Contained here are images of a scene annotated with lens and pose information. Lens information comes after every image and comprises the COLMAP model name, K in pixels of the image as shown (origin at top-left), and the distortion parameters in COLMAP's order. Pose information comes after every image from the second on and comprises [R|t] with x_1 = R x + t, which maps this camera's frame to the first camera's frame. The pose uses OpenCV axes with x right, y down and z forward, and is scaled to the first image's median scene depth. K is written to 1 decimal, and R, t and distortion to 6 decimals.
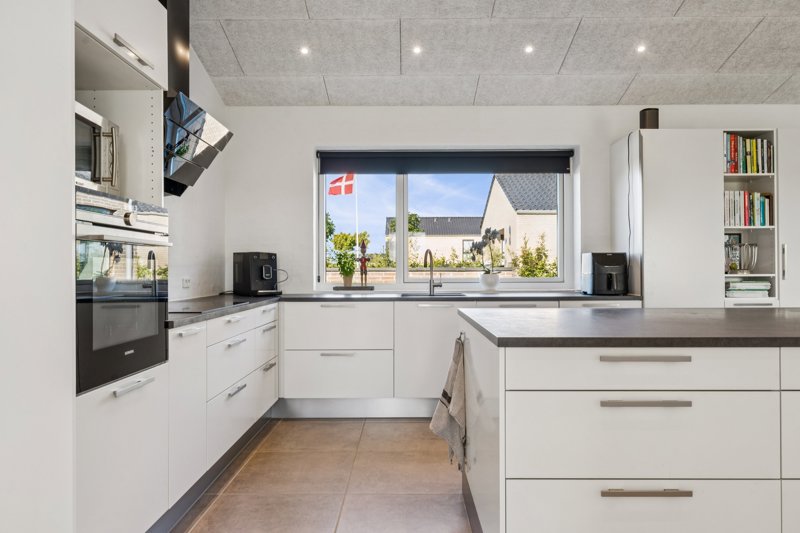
lens RADIAL K [[539.1, 0, 402.0], [0, 539.1, 266.6], [0, 0, 1]] dist [0.000001, -0.002603]
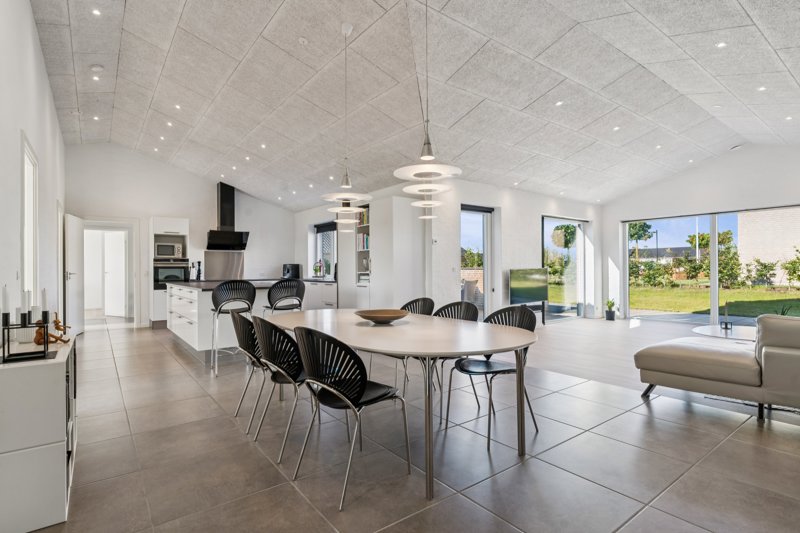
lens RADIAL K [[400.7, 0, 400.6], [0, 400.7, 267.2], [0, 0, 1]] dist [0.003221, -0.000255]
pose [[0.614377, -0.006984, -0.788981, 1.949443], [0.011174, 0.999938, -0.000151, -0.003046], [0.788933, -0.008723, 0.614417, 0.135696]]
